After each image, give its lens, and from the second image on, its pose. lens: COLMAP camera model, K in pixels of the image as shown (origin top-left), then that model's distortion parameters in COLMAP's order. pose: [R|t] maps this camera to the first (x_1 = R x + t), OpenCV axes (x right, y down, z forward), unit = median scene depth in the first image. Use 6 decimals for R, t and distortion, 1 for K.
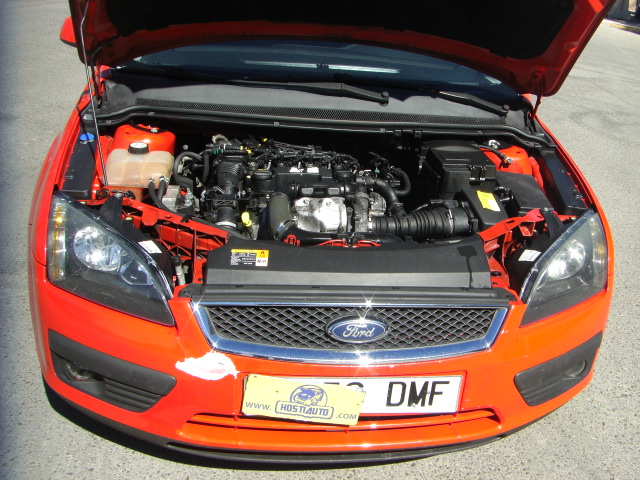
lens RADIAL K [[720.1, 0, 377.6], [0, 720.1, 240.2], [0, 0, 1]] dist [-0.194654, 0.117539]
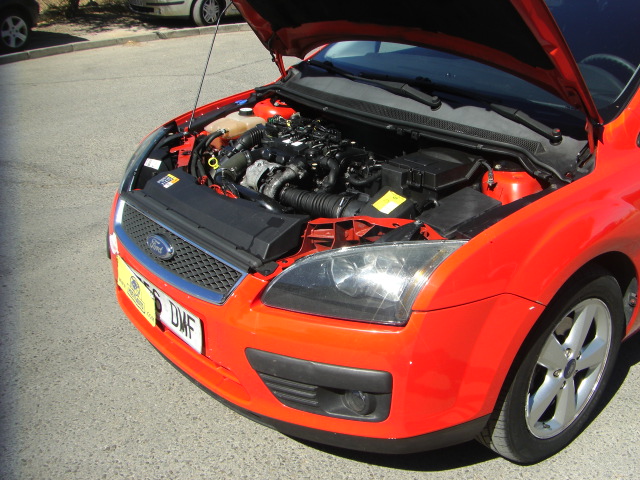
lens RADIAL K [[720.1, 0, 377.6], [0, 720.1, 240.2], [0, 0, 1]] dist [-0.194654, 0.117539]
pose [[0.548108, 0.228668, -0.804542, 1.092148], [-0.315307, 0.947425, 0.054470, -0.065441], [0.774699, 0.223822, 0.591392, 0.543062]]
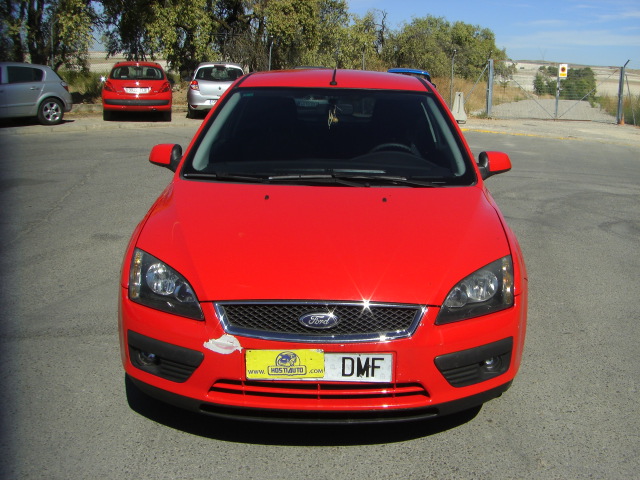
lens RADIAL K [[720.1, 0, 377.6], [0, 720.1, 240.2], [0, 0, 1]] dist [-0.194654, 0.117539]
pose [[0.989644, -0.043909, -0.136666, 0.298465], [0.015540, 0.979244, -0.202087, 0.256020], [0.142703, 0.197871, 0.969785, -0.479067]]
